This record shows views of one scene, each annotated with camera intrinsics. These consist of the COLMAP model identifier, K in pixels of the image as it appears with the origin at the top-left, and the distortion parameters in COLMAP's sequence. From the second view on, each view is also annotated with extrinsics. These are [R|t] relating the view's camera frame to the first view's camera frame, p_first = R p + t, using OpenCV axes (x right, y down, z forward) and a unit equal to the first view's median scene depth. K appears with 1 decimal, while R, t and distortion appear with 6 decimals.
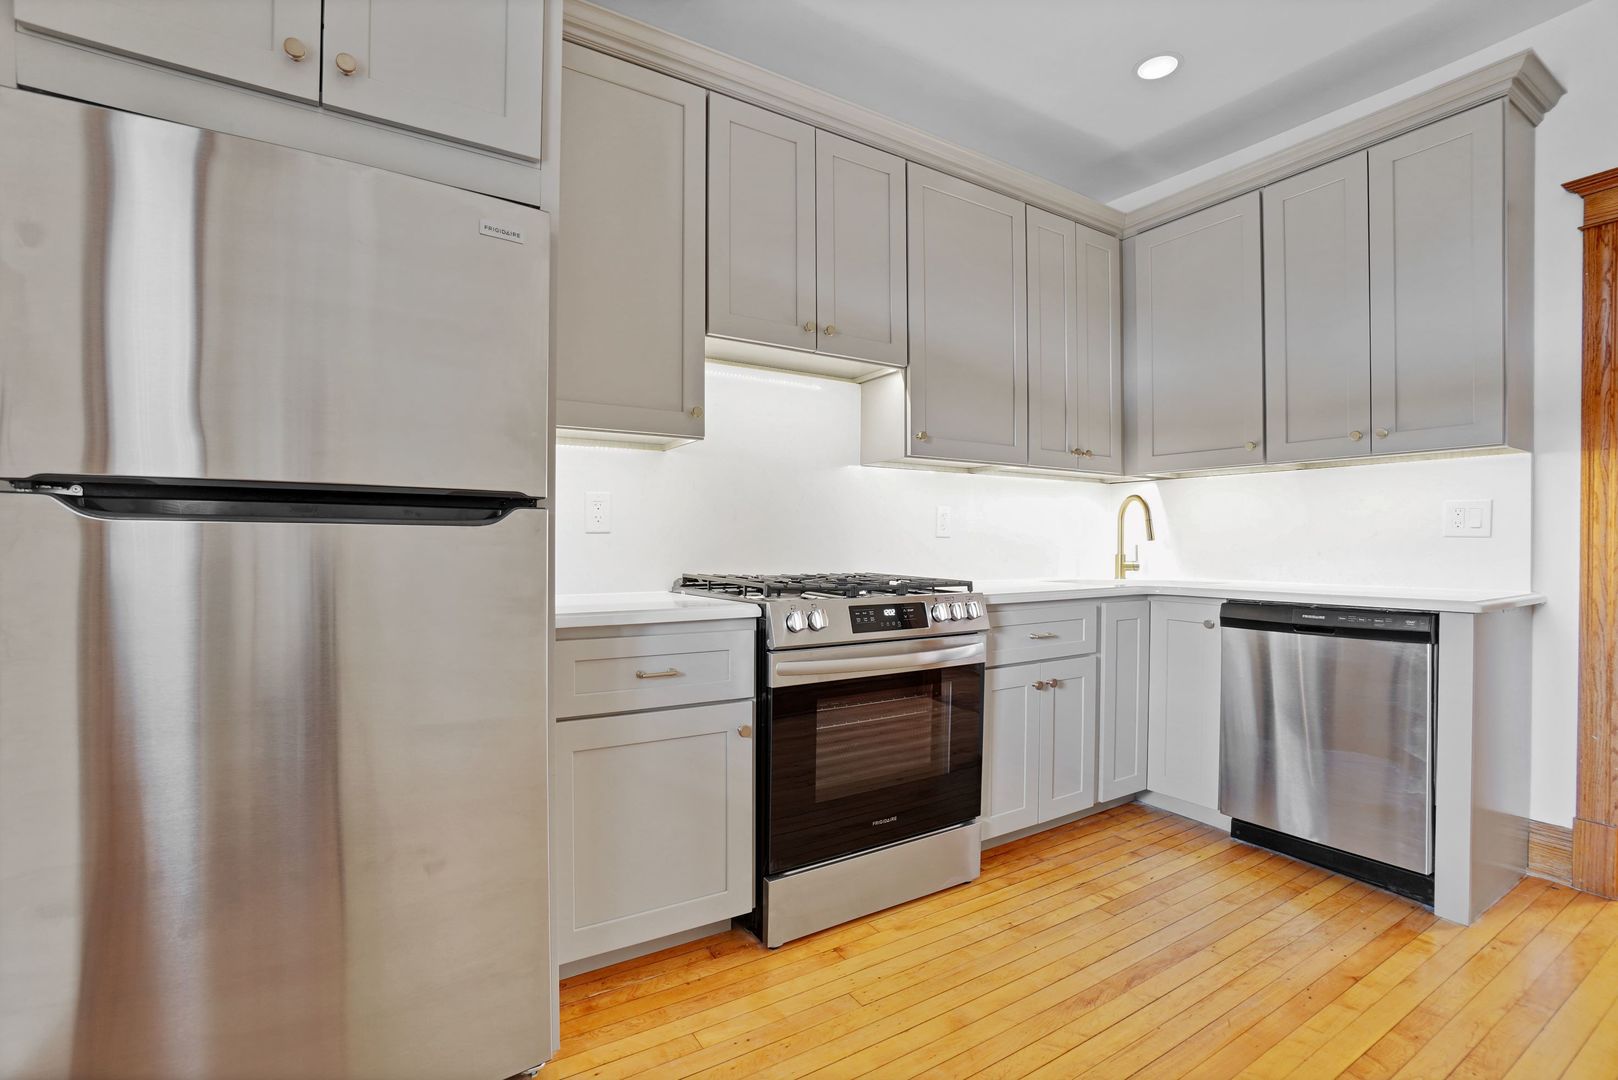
lens RADIAL K [[732.0, 0, 800.2], [0, 732.0, 540.7], [0, 0, 1]] dist [-0.065446, 0.025306]
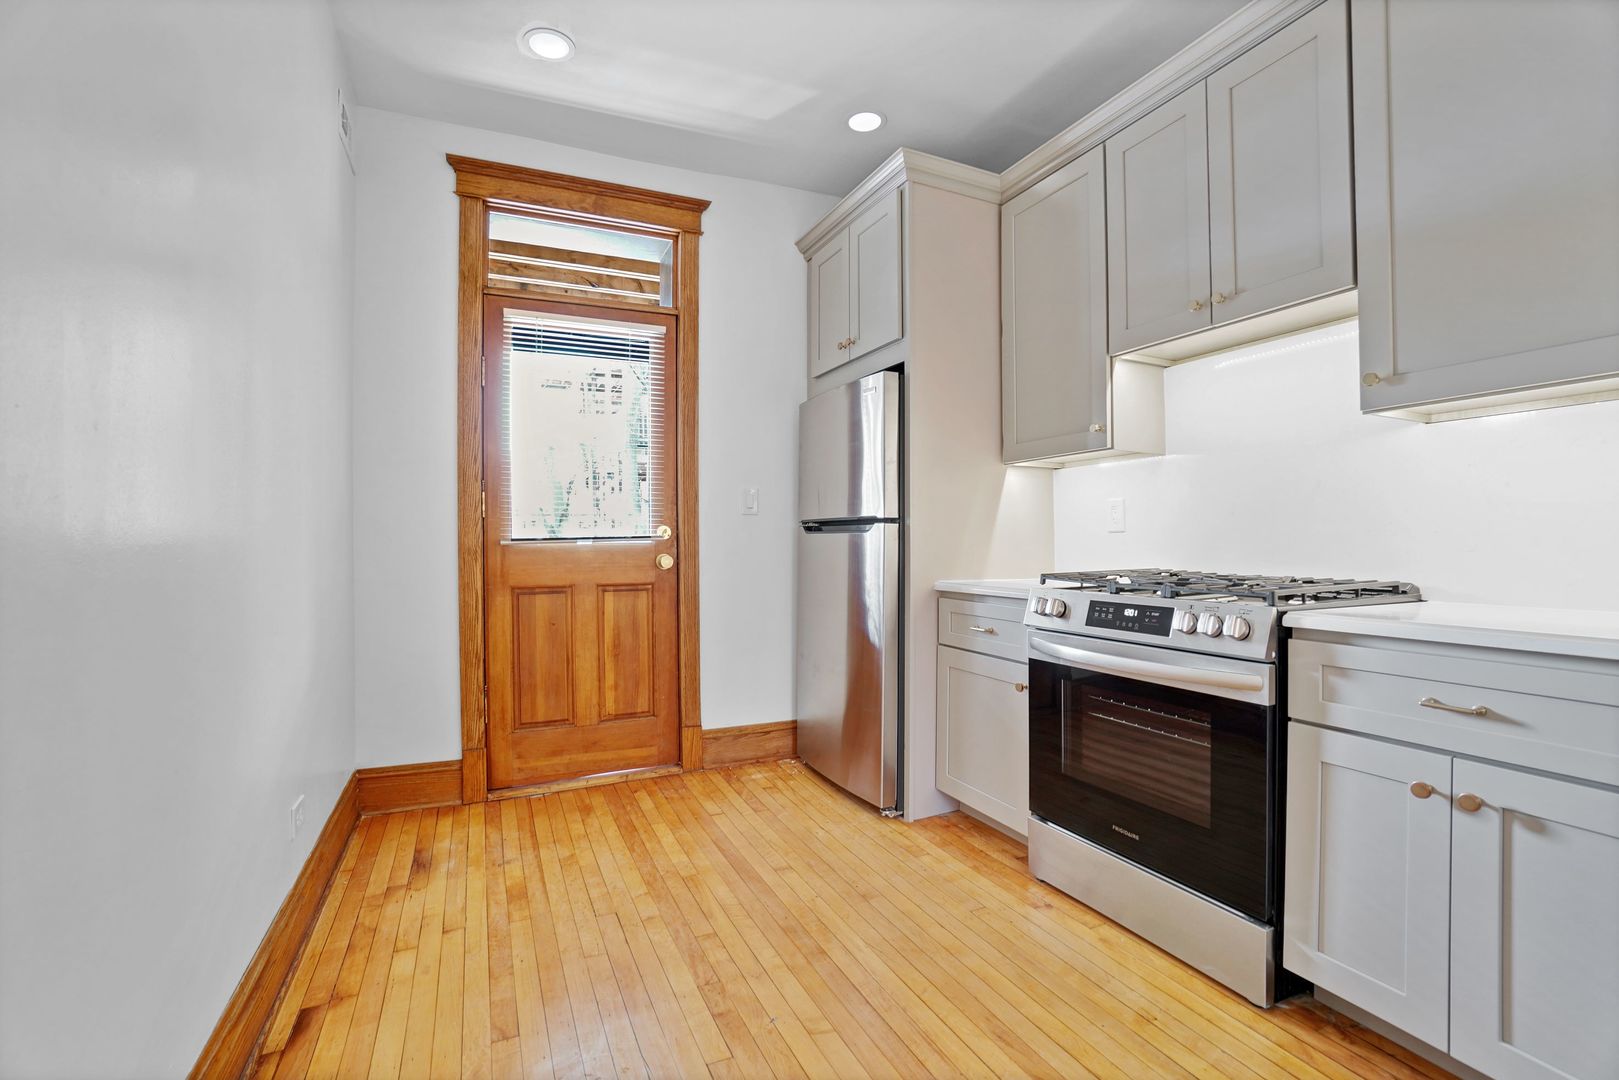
lens RADIAL K [[732.4, 0, 800.6], [0, 732.4, 540.7], [0, 0, 1]] dist [-0.065446, 0.025306]
pose [[-0.137821, -0.008074, -0.990424, 1.113918], [0.002495, 0.999961, -0.008499, 0.012724], [0.990454, -0.003642, -0.137796, 0.715808]]
